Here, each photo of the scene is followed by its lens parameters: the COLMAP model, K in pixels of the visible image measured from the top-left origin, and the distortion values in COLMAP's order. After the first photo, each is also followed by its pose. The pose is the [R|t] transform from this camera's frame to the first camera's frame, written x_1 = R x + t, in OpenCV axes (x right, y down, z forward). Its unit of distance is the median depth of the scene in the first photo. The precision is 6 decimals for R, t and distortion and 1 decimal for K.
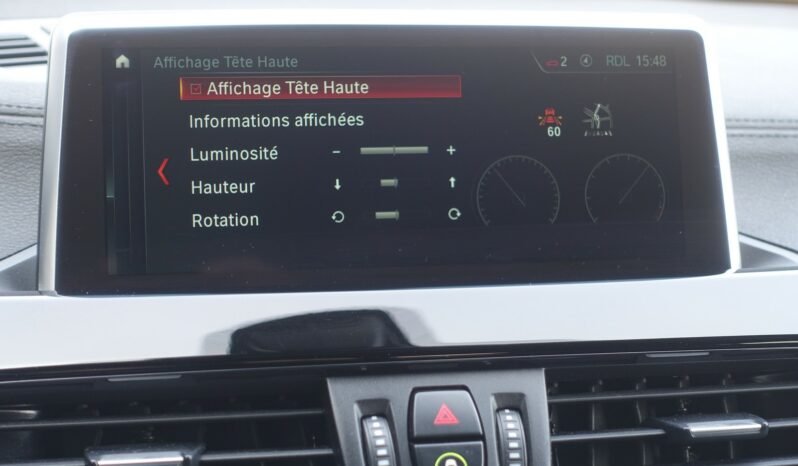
lens RADIAL K [[1281.1, 0, 399.0], [0, 1281.1, 233.0], [0, 0, 1]] dist [-0.115896, -0.014914]
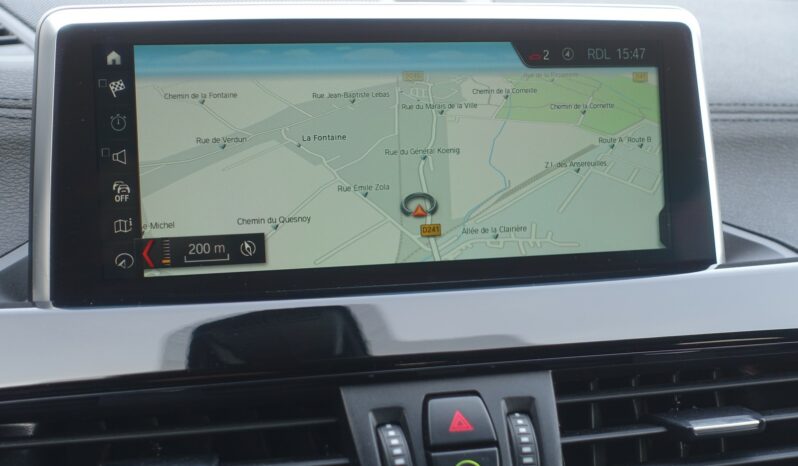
lens RADIAL K [[1281.1, 0, 399.0], [0, 1281.1, 233.0], [0, 0, 1]] dist [-0.115896, -0.014914]
pose [[0.995761, -0.009276, 0.091505, -0.099440], [0.003610, 0.998076, 0.061900, -0.066768], [-0.091903, -0.061307, 0.993879, 0.012837]]
